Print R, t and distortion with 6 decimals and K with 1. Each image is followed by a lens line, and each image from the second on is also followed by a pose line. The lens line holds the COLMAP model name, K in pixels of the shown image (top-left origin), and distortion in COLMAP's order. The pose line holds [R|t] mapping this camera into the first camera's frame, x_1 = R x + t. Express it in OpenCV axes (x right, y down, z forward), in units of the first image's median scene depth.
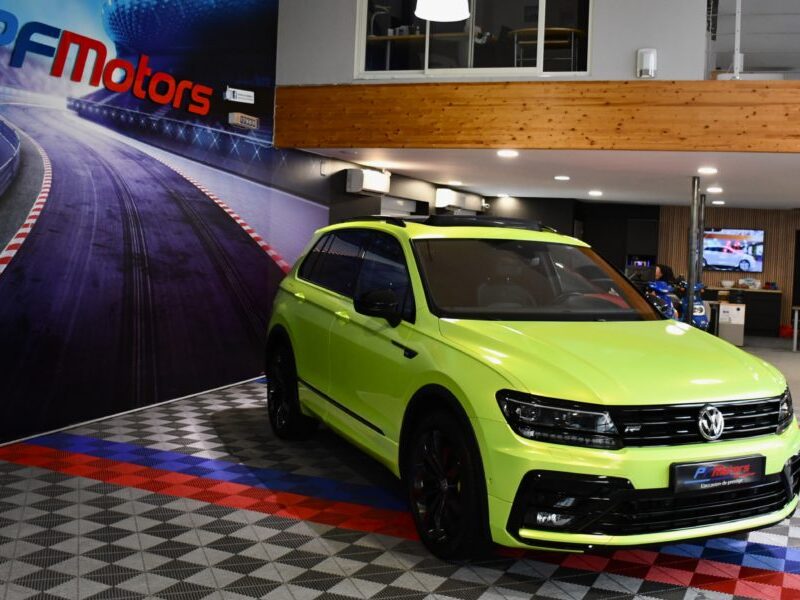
lens RADIAL K [[894.0, 0, 418.0], [0, 894.0, 295.6], [0, 0, 1]] dist [-0.143595, 0.086311]
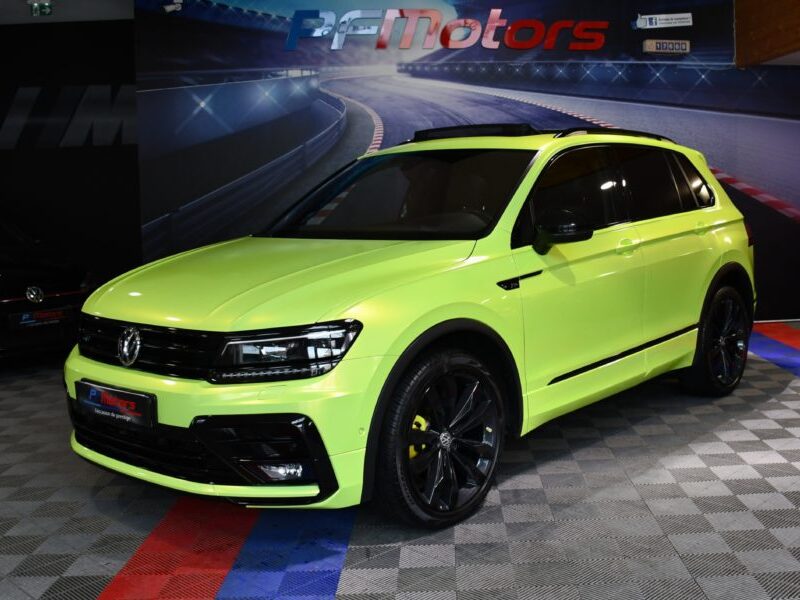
lens RADIAL K [[889.8, 0, 489.4], [0, 889.8, 286.1], [0, 0, 1]] dist [-0.148667, 0.094612]
pose [[0.460642, 0.046900, -0.886346, 0.676375], [-0.014771, 0.998870, 0.045178, 0.021332], [0.887463, -0.007719, 0.460814, 0.491379]]
